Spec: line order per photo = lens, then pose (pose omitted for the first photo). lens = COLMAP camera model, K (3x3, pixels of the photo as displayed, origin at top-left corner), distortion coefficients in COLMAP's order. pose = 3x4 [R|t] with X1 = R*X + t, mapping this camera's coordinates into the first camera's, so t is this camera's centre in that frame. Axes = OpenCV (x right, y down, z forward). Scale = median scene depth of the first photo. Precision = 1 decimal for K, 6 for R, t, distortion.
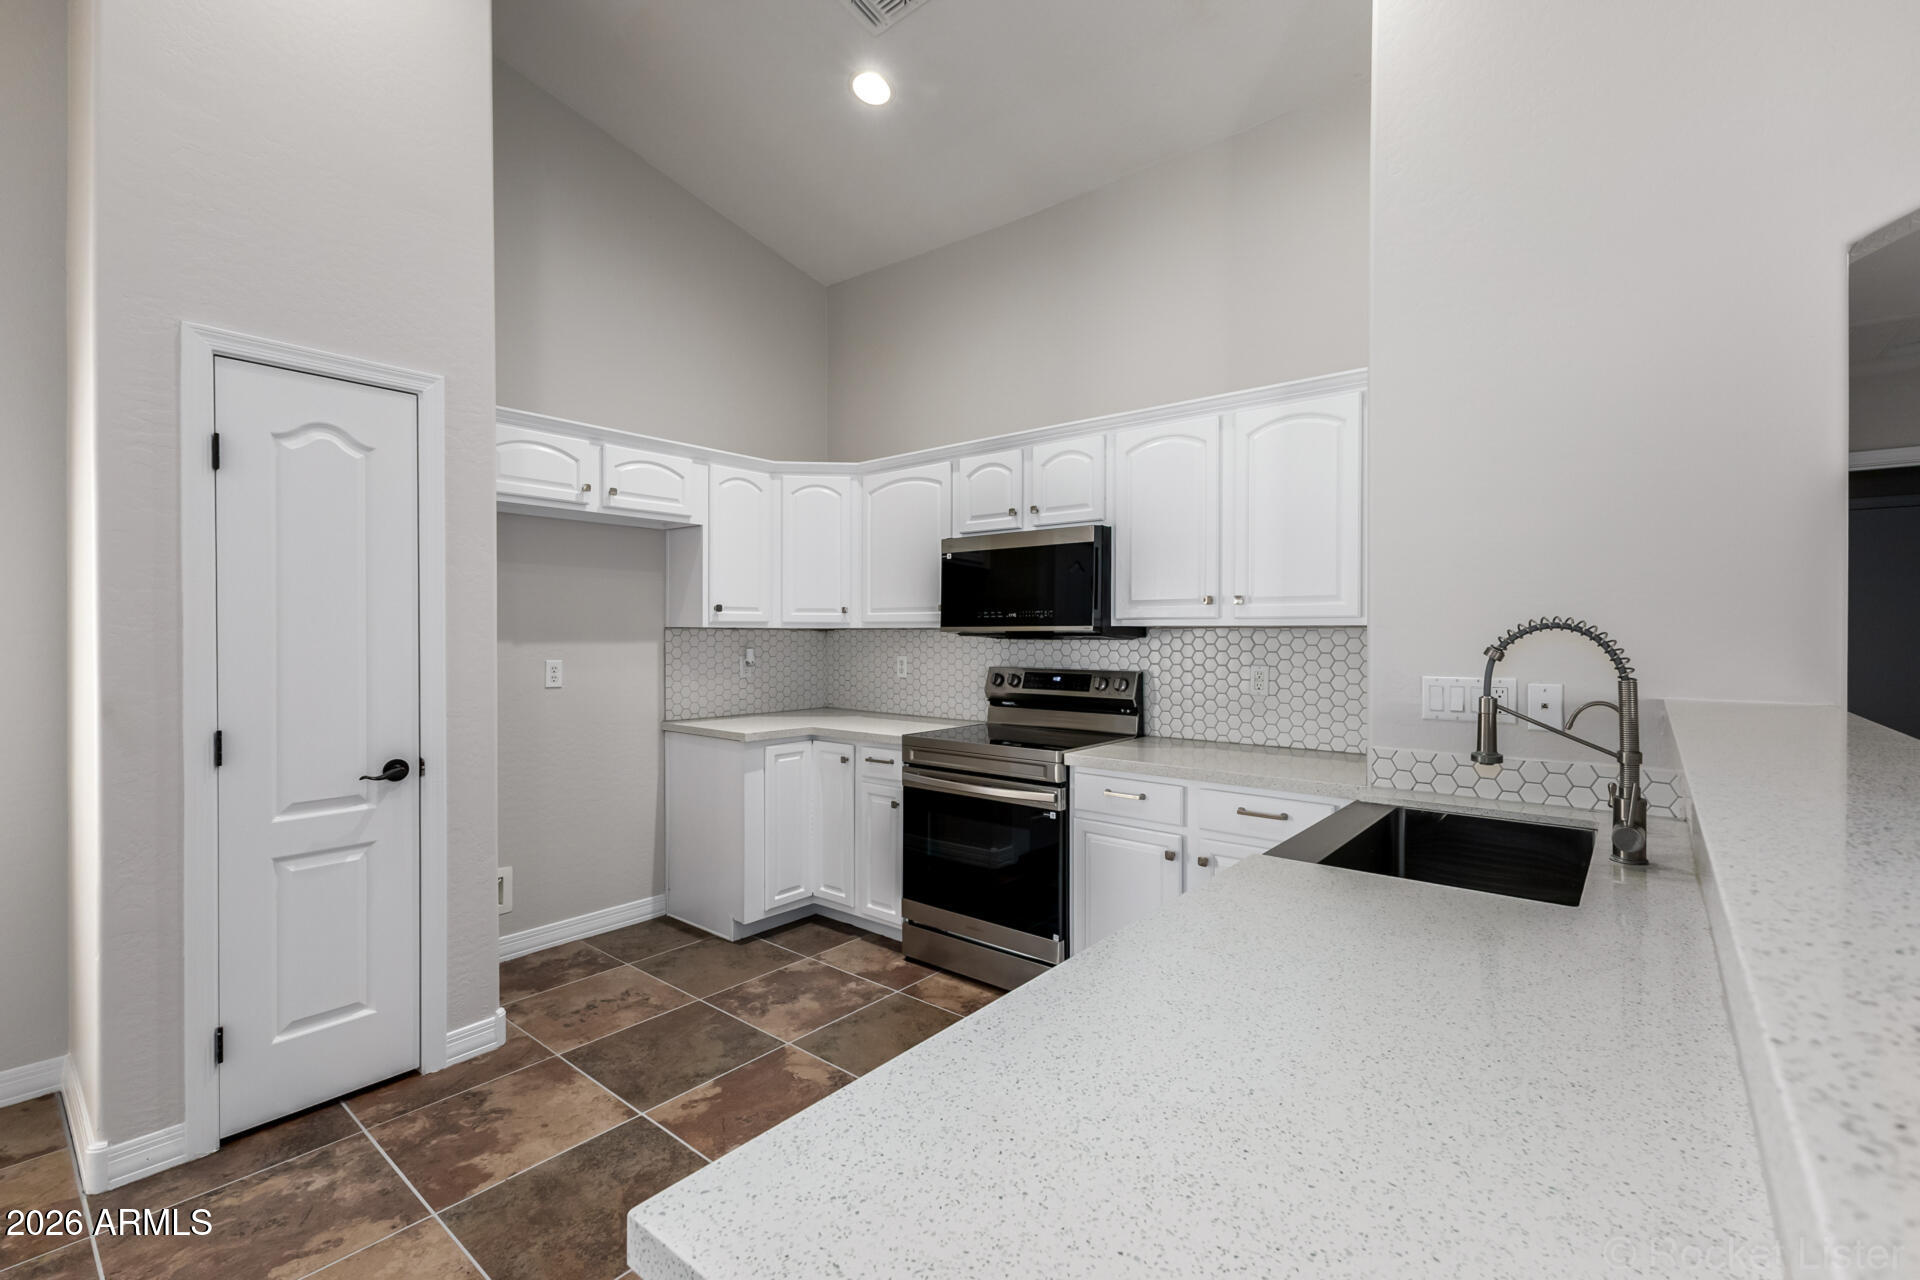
lens RADIAL K [[827.7, 0, 956.2], [0, 827.7, 636.4], [0, 0, 1]] dist [0.011562, -0.000057]
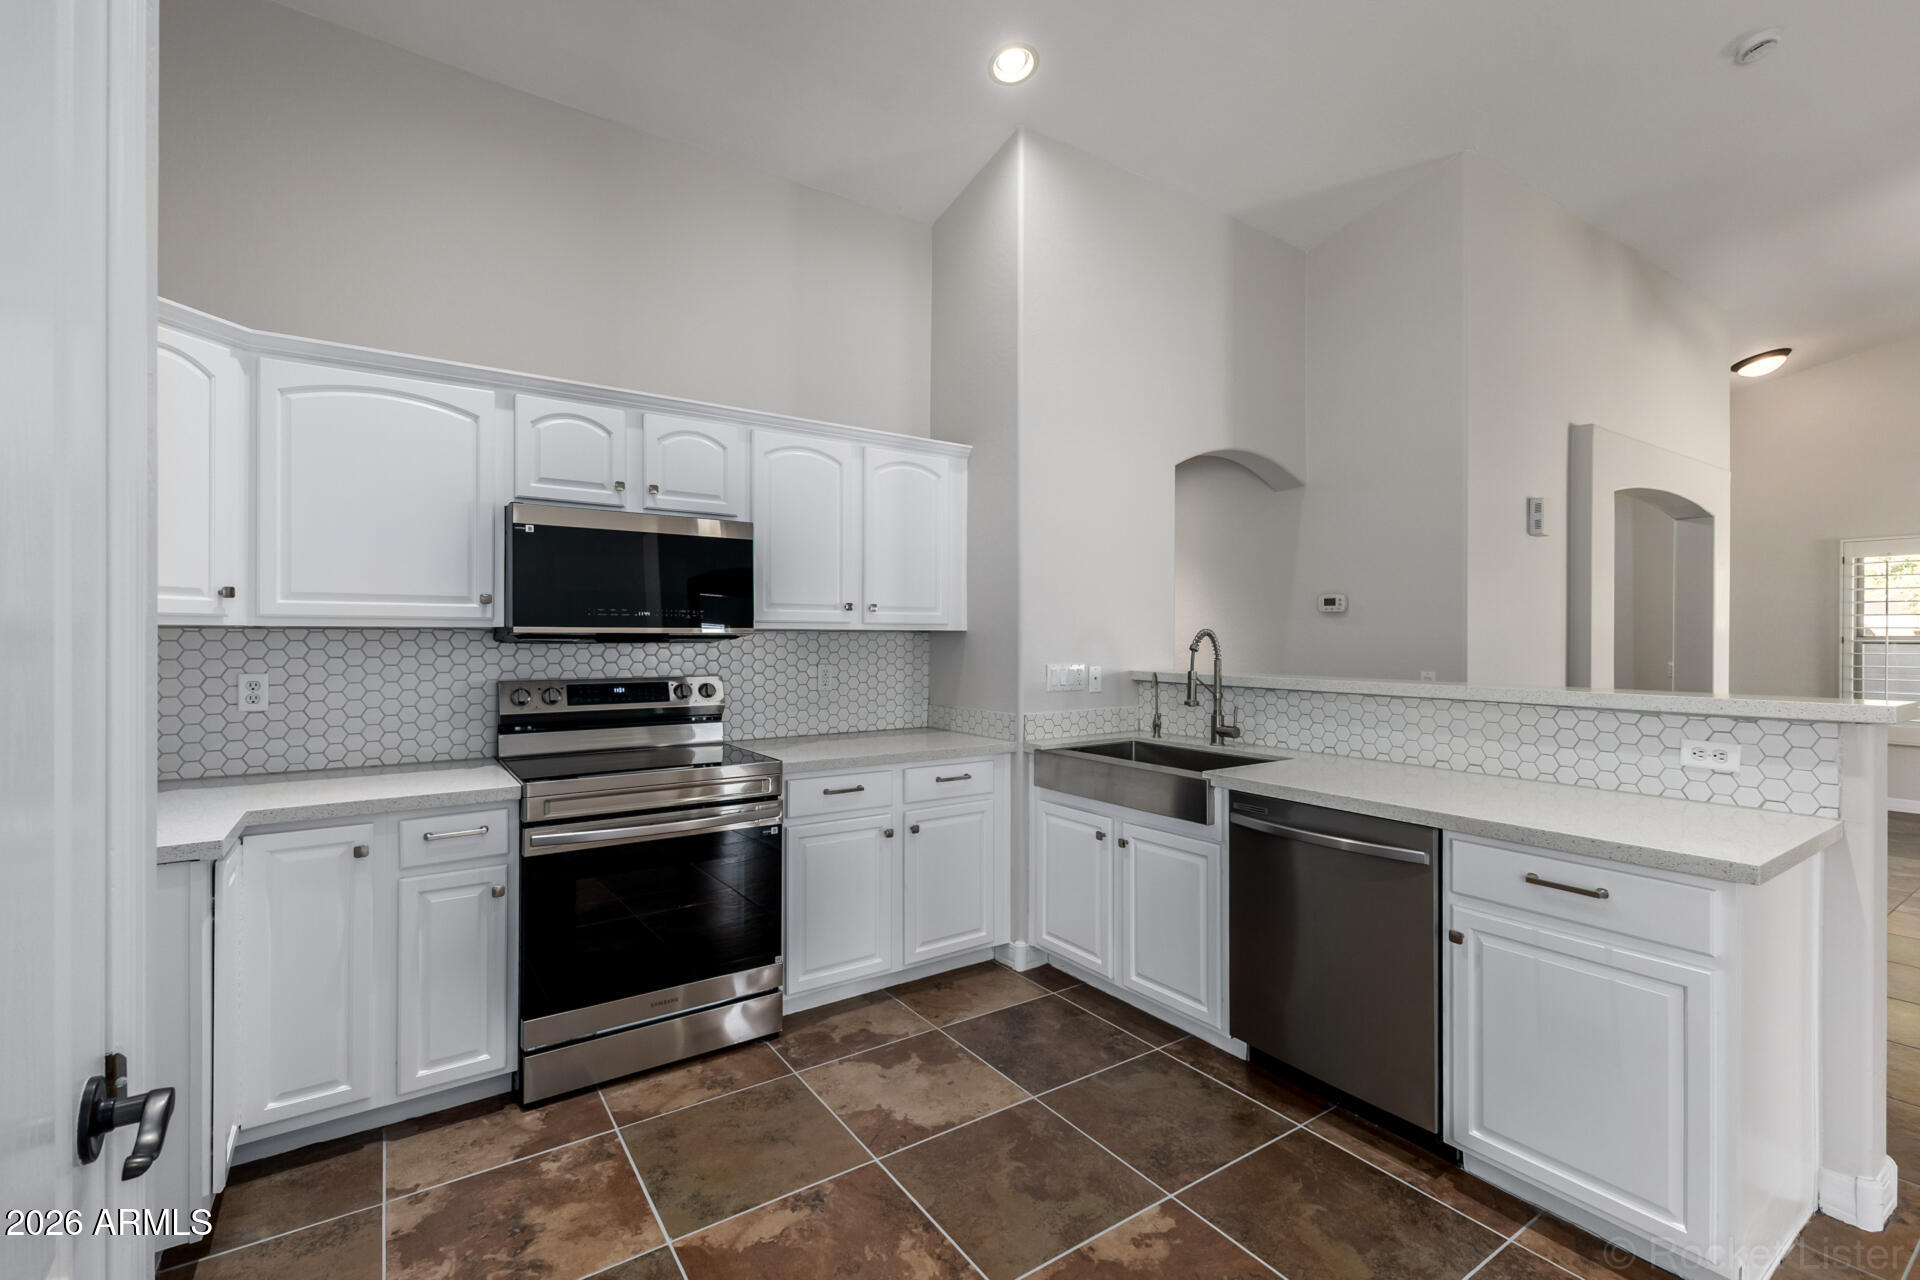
lens RADIAL K [[827.7, 0, 956.2], [0, 827.7, 636.4], [0, 0, 1]] dist [0.011562, -0.000057]
pose [[0.284624, -0.000299, 0.958639, -0.622834], [-0.000163, 1.000000, 0.000360, -0.003774], [-0.958639, -0.000258, 0.284624, 0.460838]]
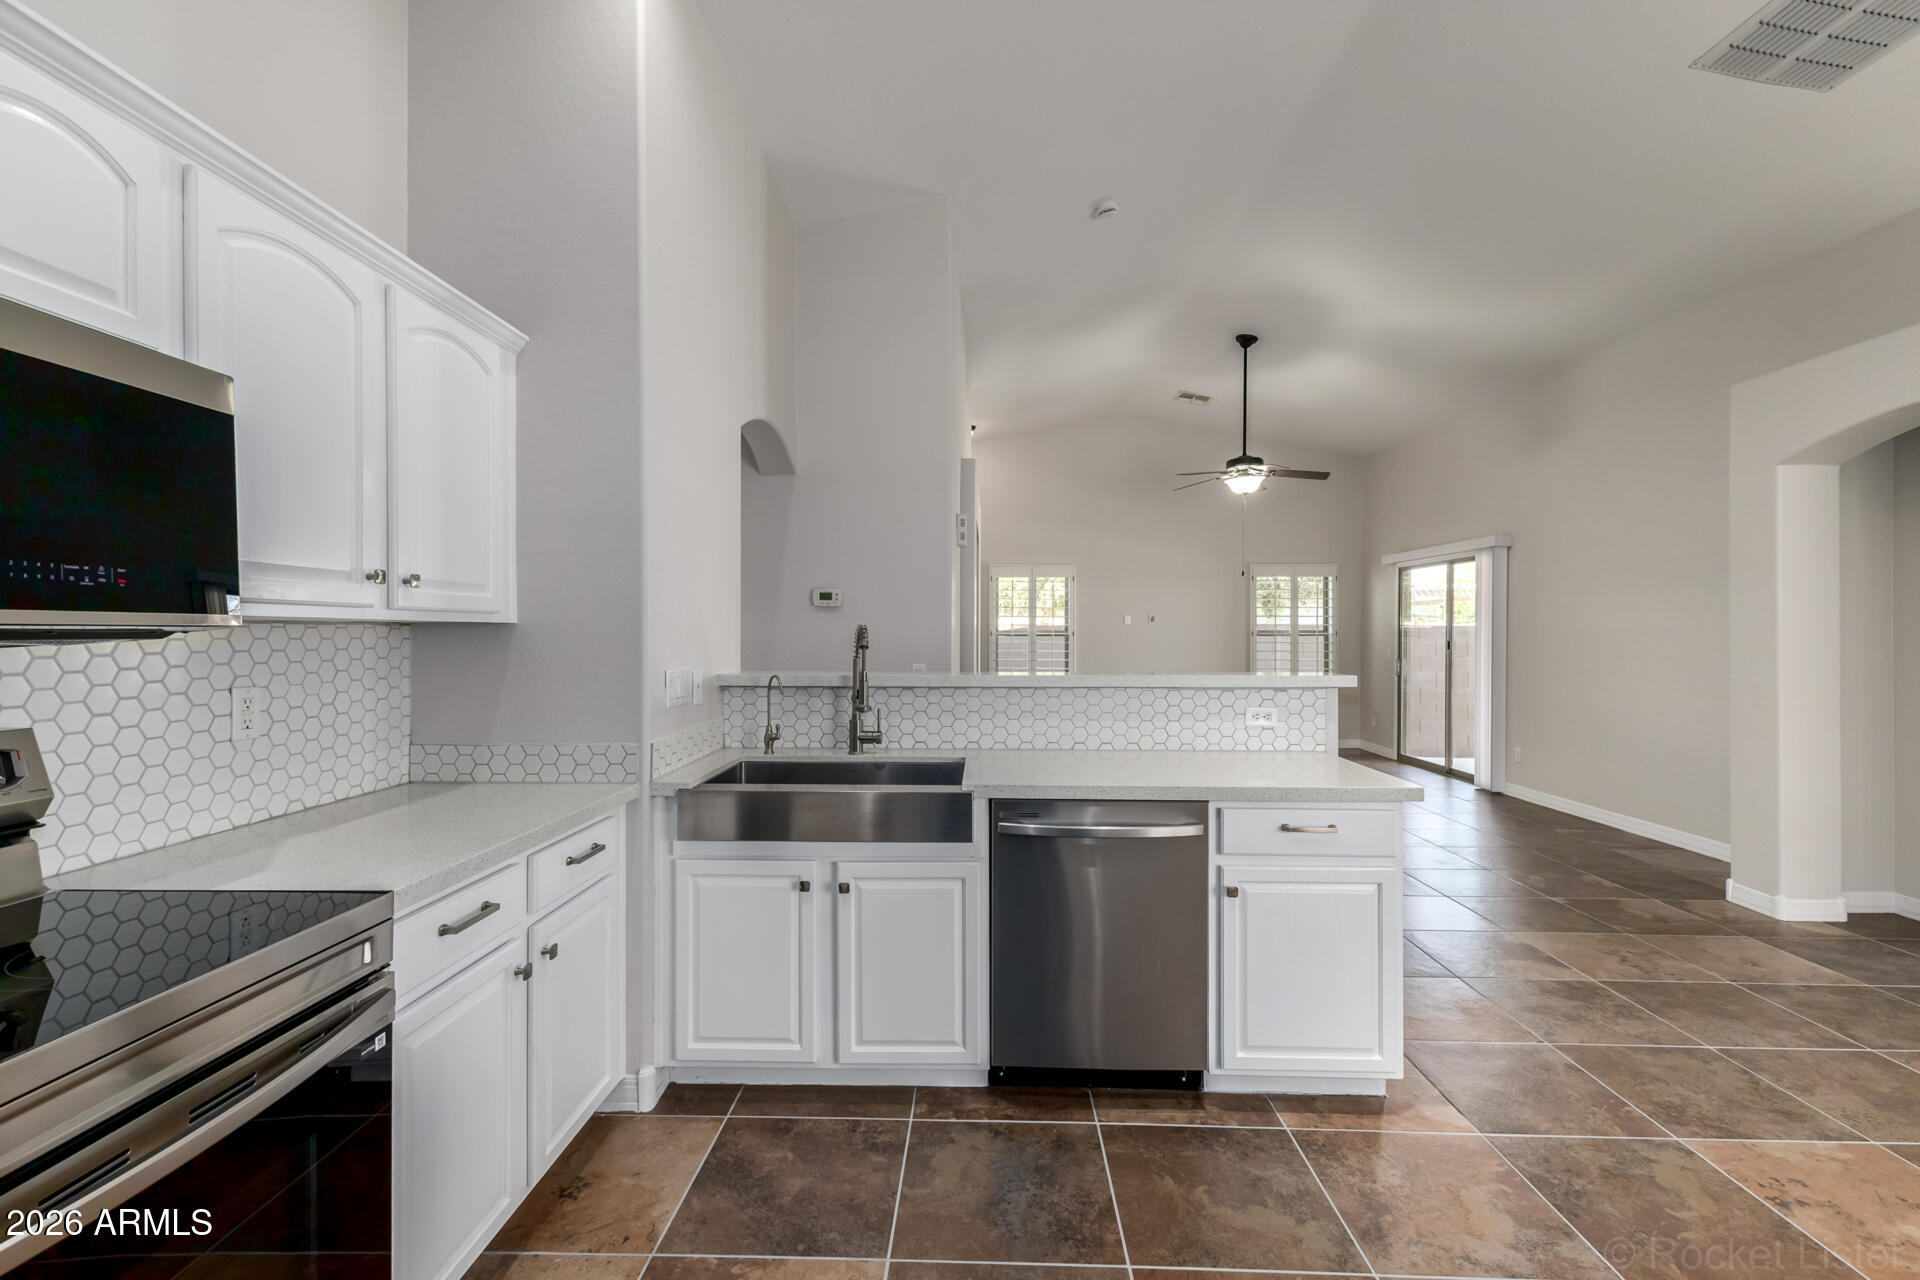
lens RADIAL K [[844.2, 0, 946.2], [0, 844.2, 634.0], [0, 0, 1]] dist [0.009946, -0.000187]
pose [[-0.602747, -0.003372, 0.797925, -0.370051], [-0.000205, 0.999992, 0.004071, -0.004669], [-0.797932, 0.002290, -0.602743, 0.889225]]
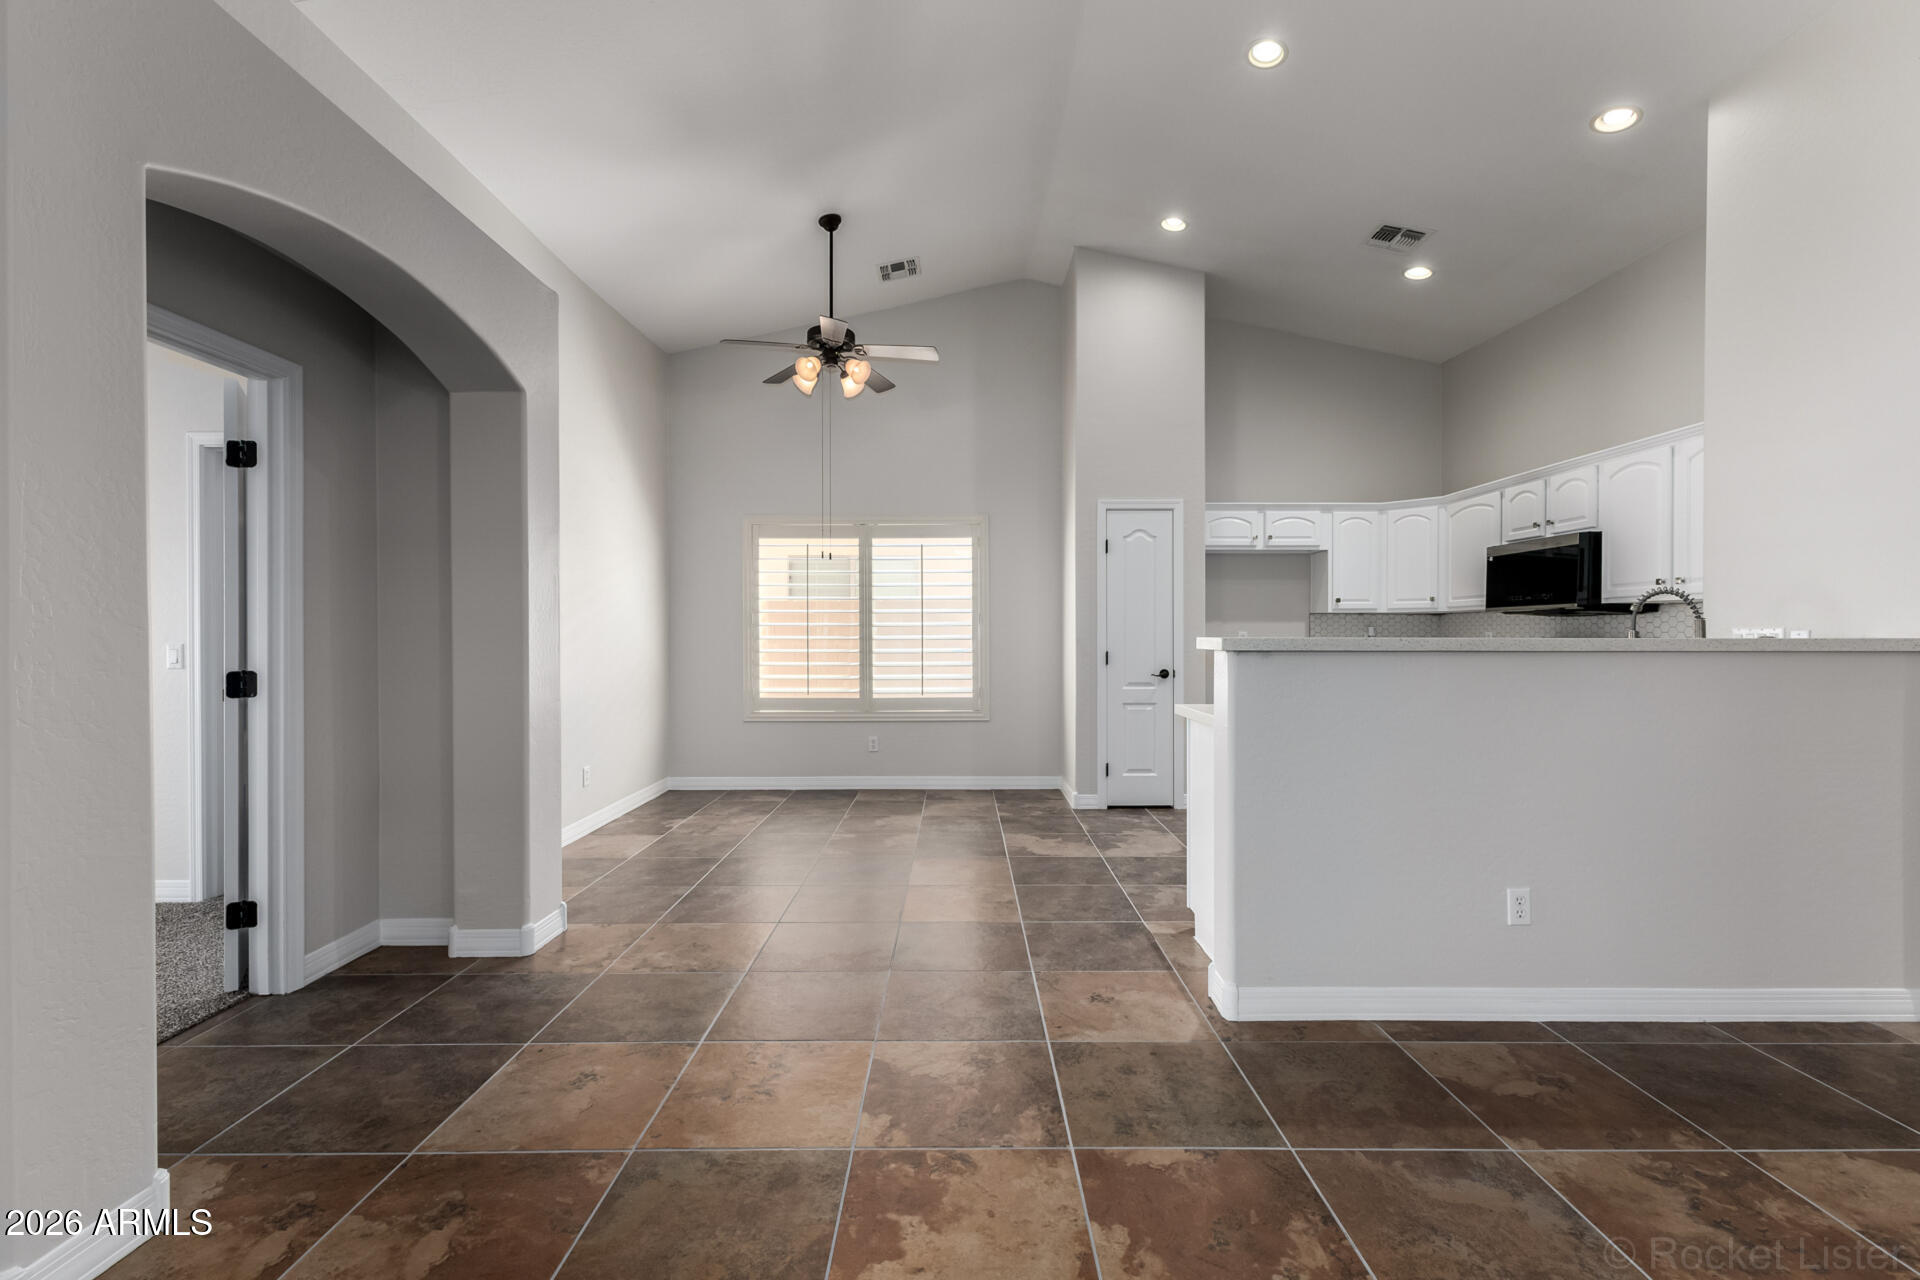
lens RADIAL K [[827.7, 0, 956.2], [0, 827.7, 636.4], [0, 0, 1]] dist [0.011562, -0.000057]
pose [[0.635554, 0.001958, -0.772054, 0.544521], [-0.004561, 0.999989, -0.001219, 0.046400], [0.772043, 0.004296, 0.635556, -0.672660]]
